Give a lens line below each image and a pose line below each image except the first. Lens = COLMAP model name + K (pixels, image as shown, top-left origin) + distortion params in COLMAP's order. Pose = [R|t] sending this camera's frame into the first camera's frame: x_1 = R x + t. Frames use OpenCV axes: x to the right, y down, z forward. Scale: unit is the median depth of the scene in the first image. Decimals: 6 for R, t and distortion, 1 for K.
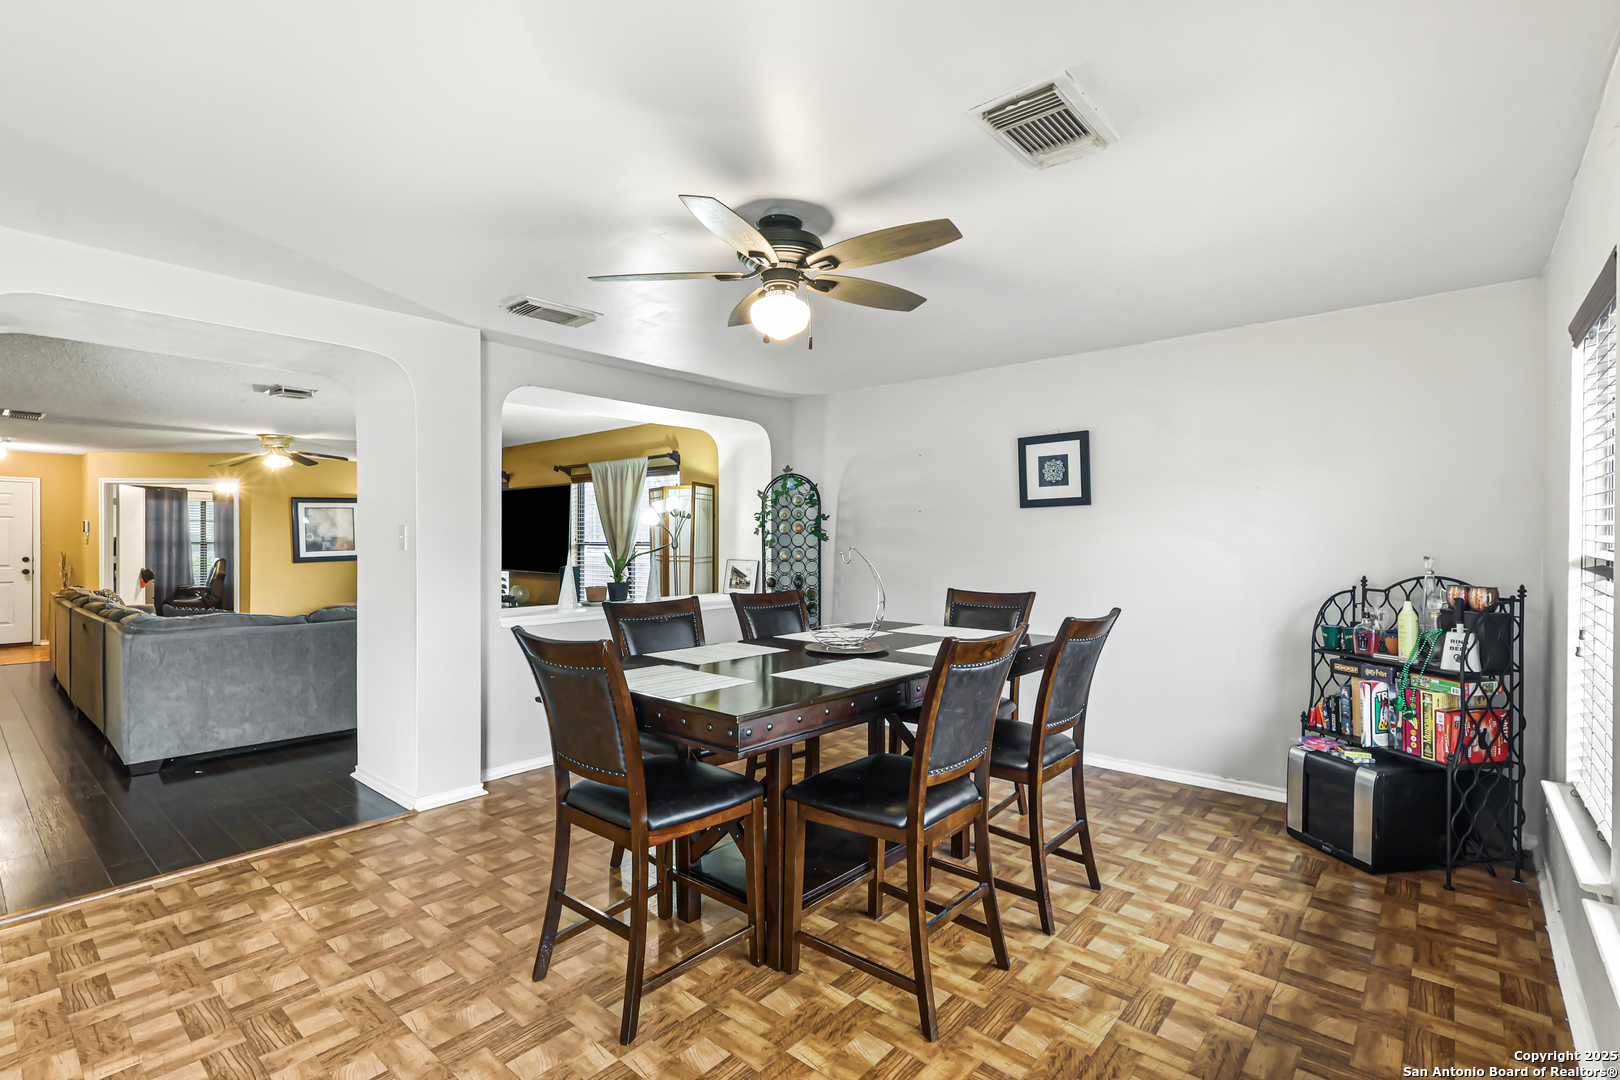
lens RADIAL K [[753.4, 0, 818.1], [0, 753.4, 536.6], [0, 0, 1]] dist [-0.002710, -0.000426]
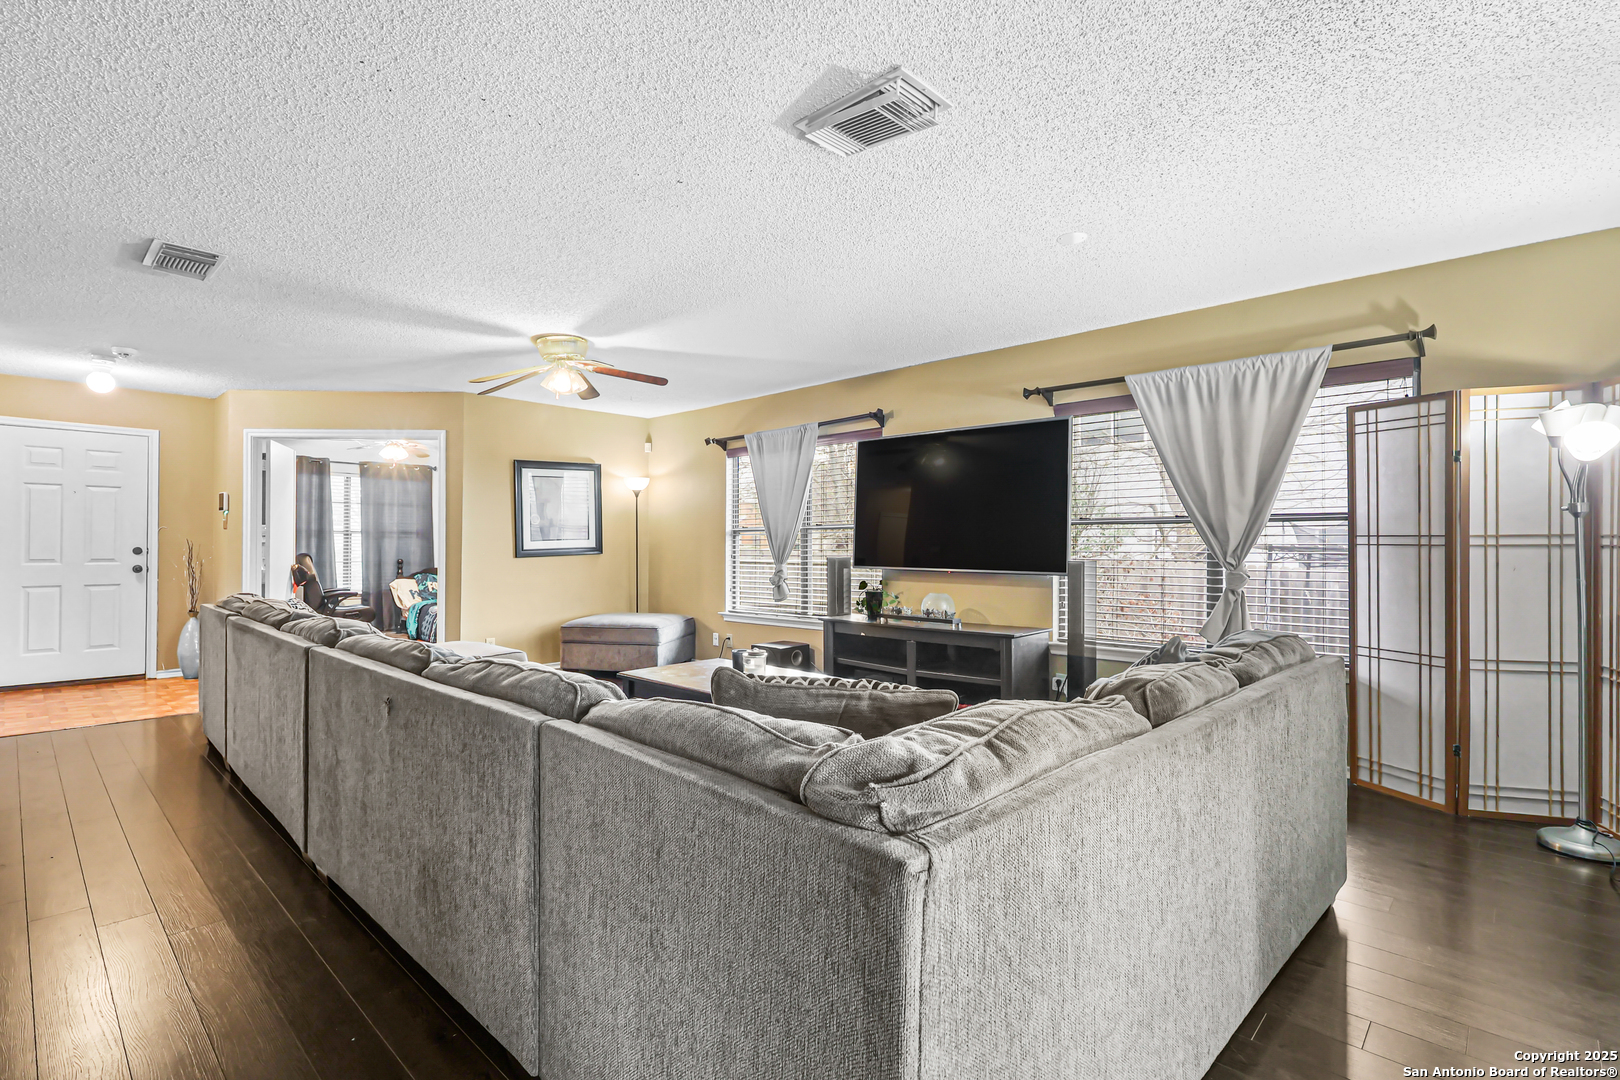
lens RADIAL K [[753.4, 0, 807.2], [0, 753.4, 536.1], [0, 0, 1]] dist [-0.002710, -0.000426]
pose [[0.997744, -0.007113, -0.066755, -0.390037], [0.008276, 0.999819, 0.017159, 0.006612], [0.066621, -0.017673, 0.997622, 0.337692]]
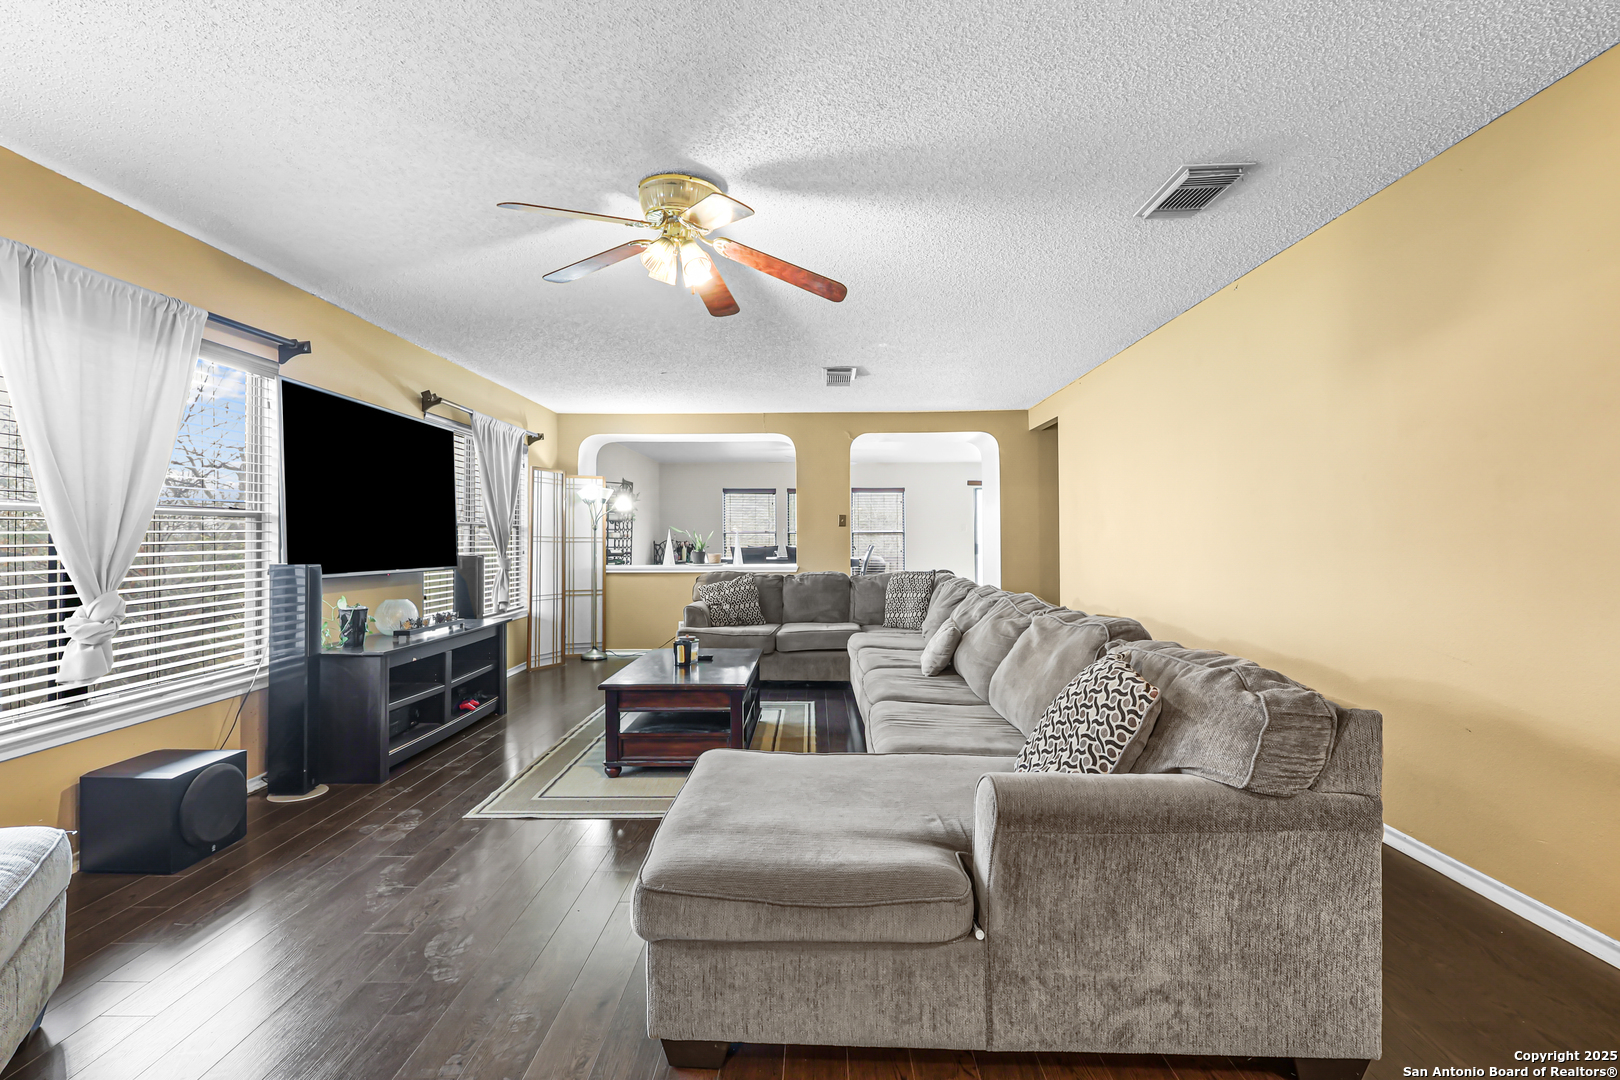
lens RADIAL K [[753.4, 0, 808.3], [0, 753.4, 542.6], [0, 0, 1]] dist [-0.002710, -0.000426]
pose [[-0.647154, 0.003136, 0.762353, -0.814472], [-0.007681, 0.999914, -0.010633, 0.024038], [-0.762321, -0.012737, -0.647074, 0.939670]]
